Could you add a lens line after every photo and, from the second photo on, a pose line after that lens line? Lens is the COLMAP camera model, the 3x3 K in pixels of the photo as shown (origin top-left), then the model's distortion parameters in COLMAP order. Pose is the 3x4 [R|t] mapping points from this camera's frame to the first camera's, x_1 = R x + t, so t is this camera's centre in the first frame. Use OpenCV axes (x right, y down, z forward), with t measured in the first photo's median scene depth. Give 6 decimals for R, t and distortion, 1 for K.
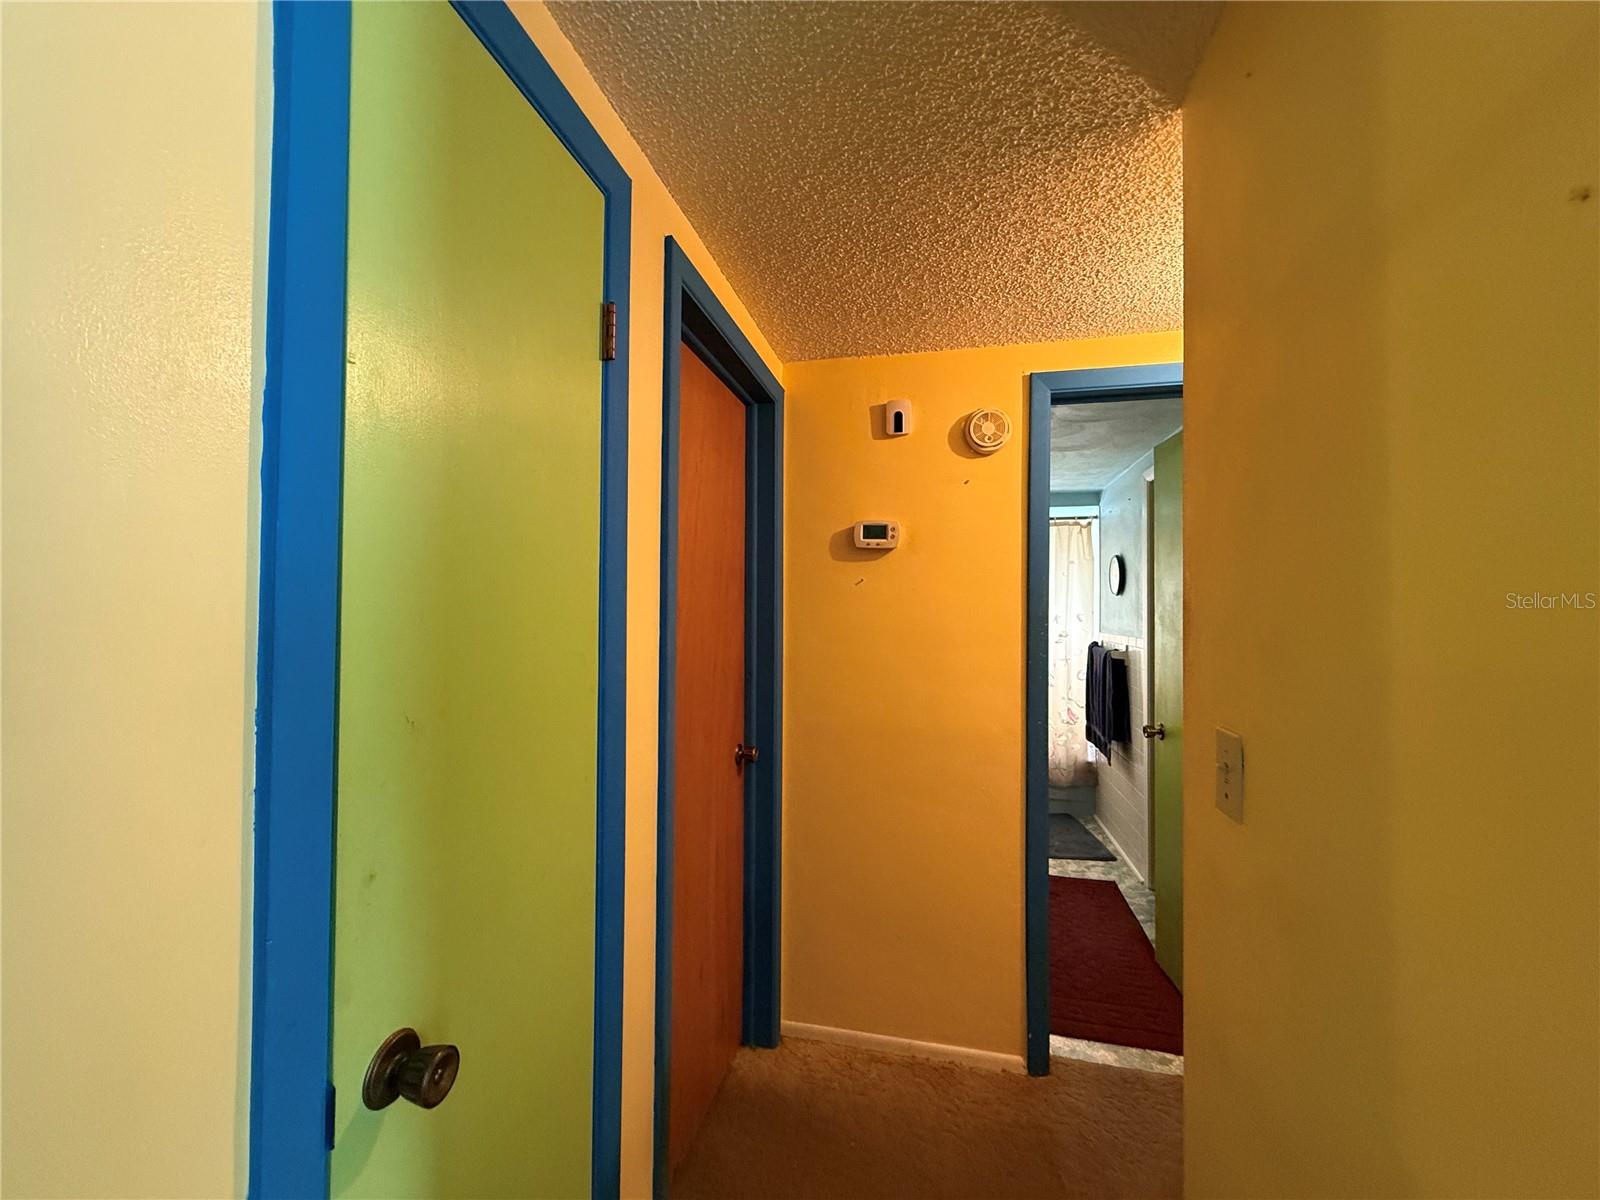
lens RADIAL K [[637.4, 0, 795.1], [0, 637.4, 599.2], [0, 0, 1]] dist [0.000474, 0.000128]
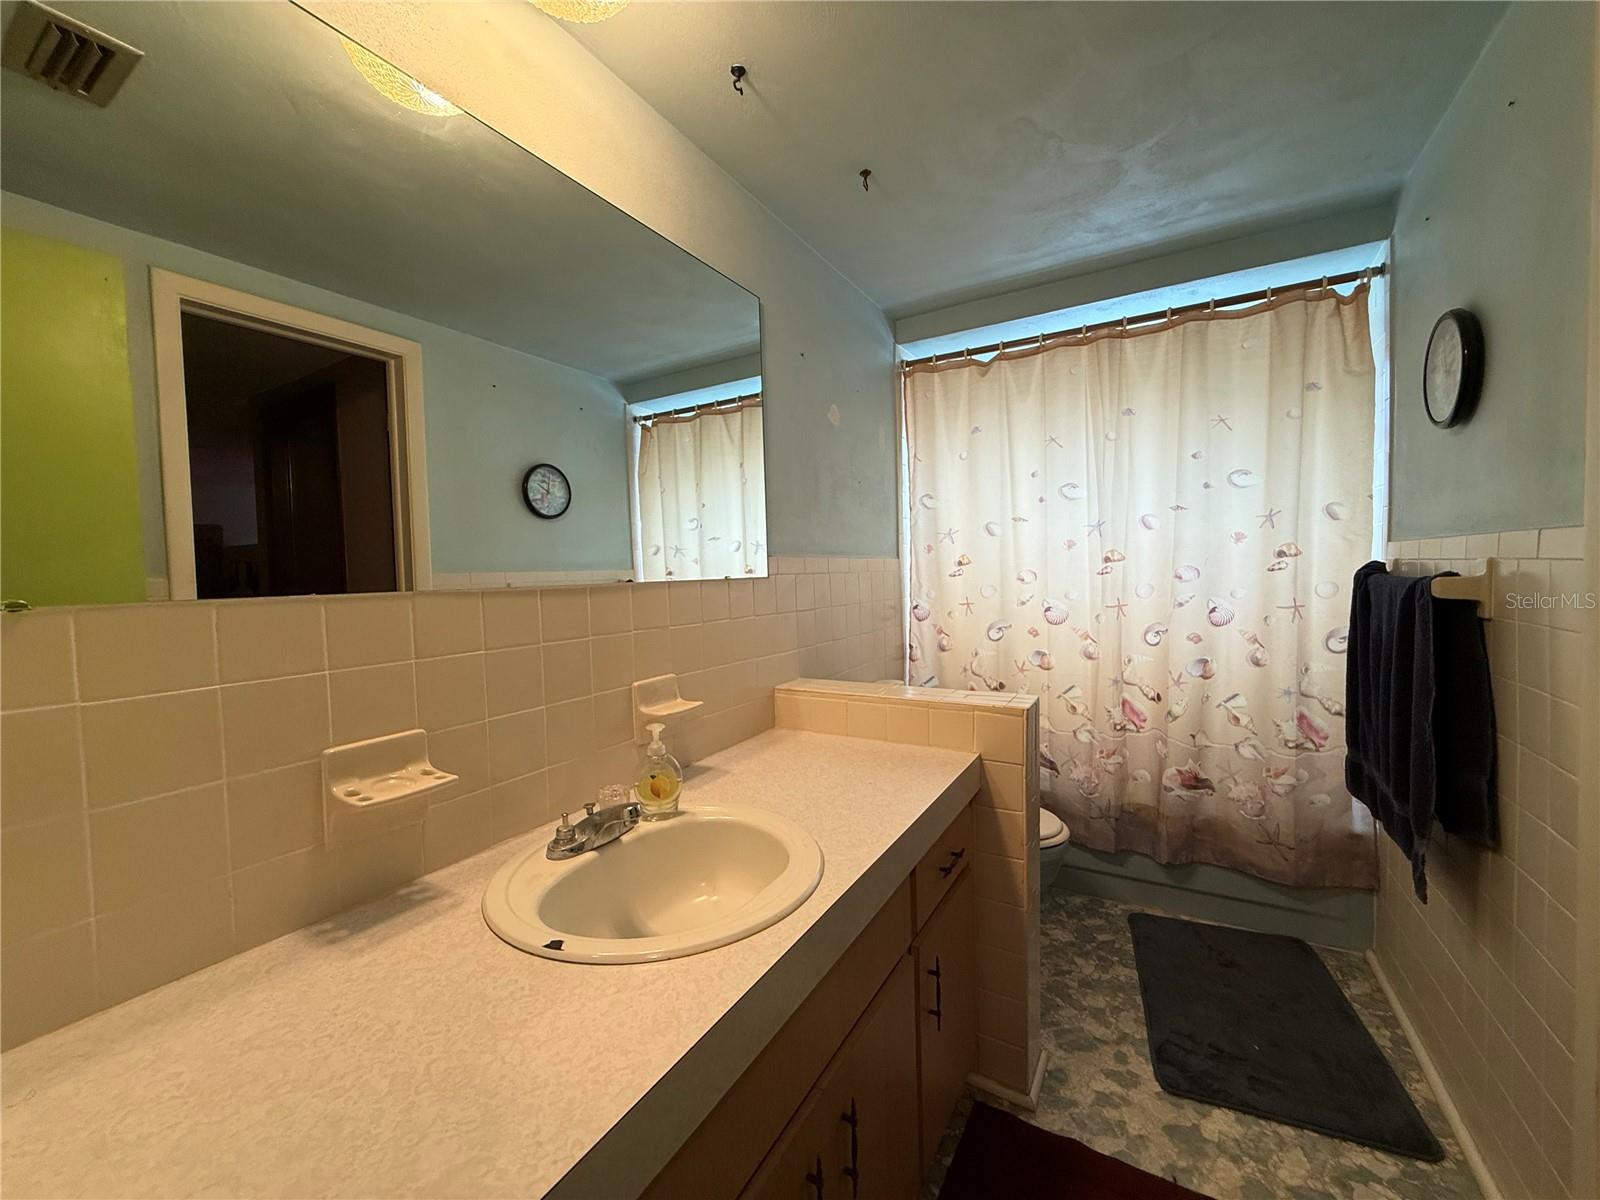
lens RADIAL K [[637.4, 0, 795.1], [0, 637.4, 599.2], [0, 0, 1]] dist [0.000474, 0.000128]
pose [[0.955982, -0.021881, -0.292610, 0.231987], [0.040561, 0.997497, 0.057924, 0.051778], [0.290610, -0.067243, 0.954476, 0.495011]]
